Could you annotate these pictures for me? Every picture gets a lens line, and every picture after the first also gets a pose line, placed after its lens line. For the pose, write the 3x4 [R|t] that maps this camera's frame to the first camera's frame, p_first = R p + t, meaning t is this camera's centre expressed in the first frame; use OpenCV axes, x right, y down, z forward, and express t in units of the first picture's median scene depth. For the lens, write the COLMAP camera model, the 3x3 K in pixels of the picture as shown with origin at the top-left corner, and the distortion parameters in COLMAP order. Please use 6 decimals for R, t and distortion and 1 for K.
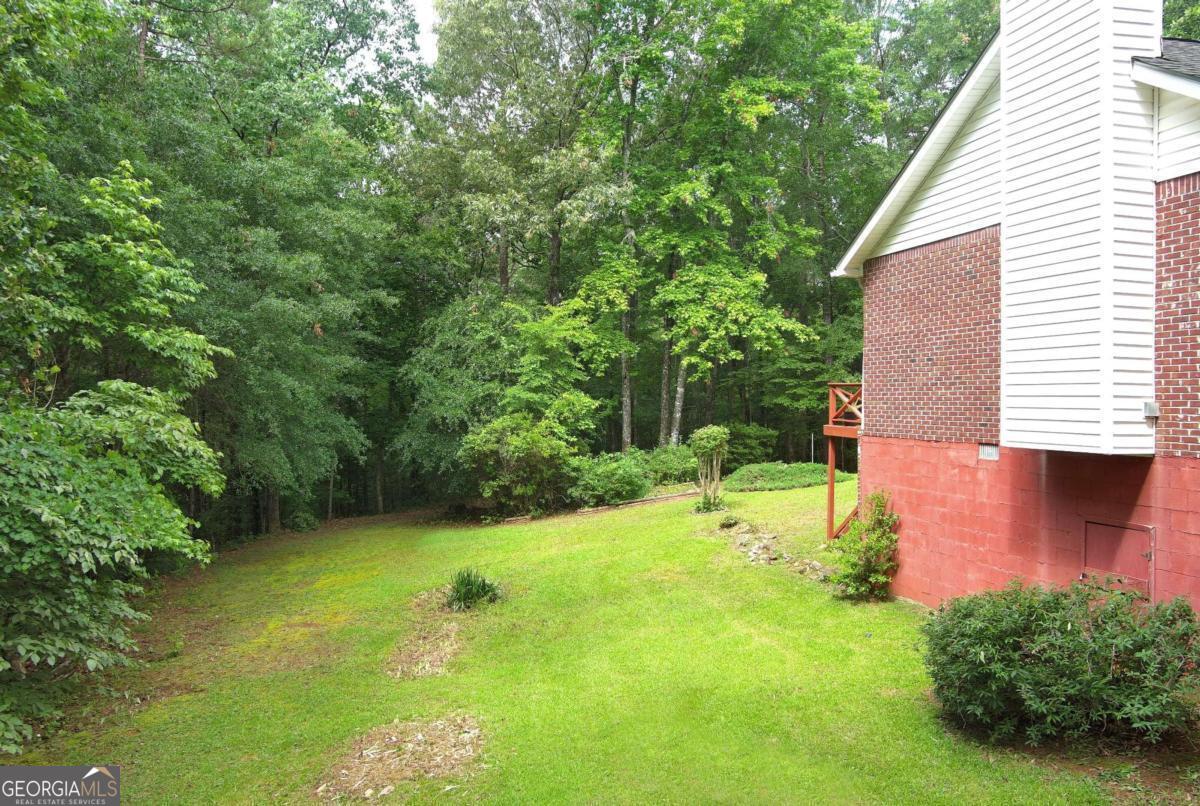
lens RADIAL K [[960.9, 0, 621.5], [0, 960.9, 397.0], [0, 0, 1]] dist [0.090169, -0.024386]
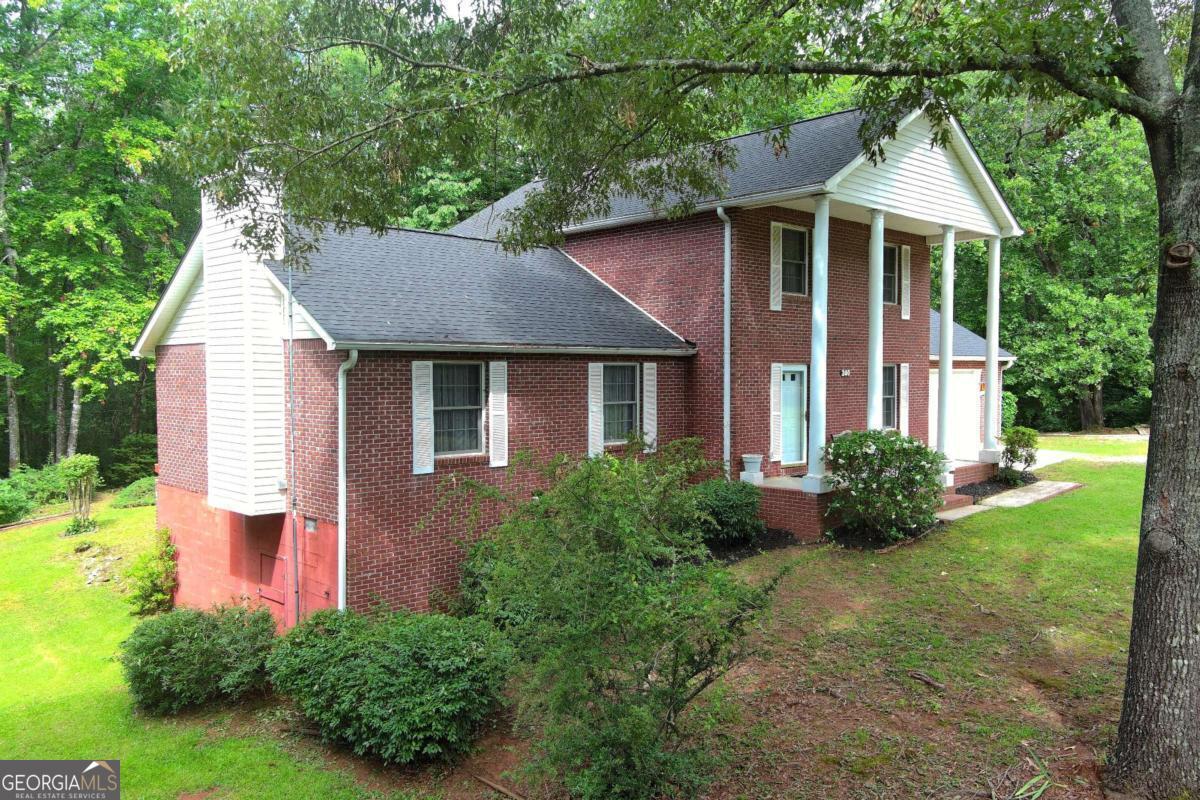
lens RADIAL K [[947.1, 0, 610.0], [0, 947.1, 396.8], [0, 0, 1]] dist [0.015712, -0.010639]
pose [[0.882043, -0.017800, 0.470833, 0.092043], [0.001675, 0.999398, 0.034644, -0.056651], [-0.471166, -0.029769, 0.881542, -0.182316]]
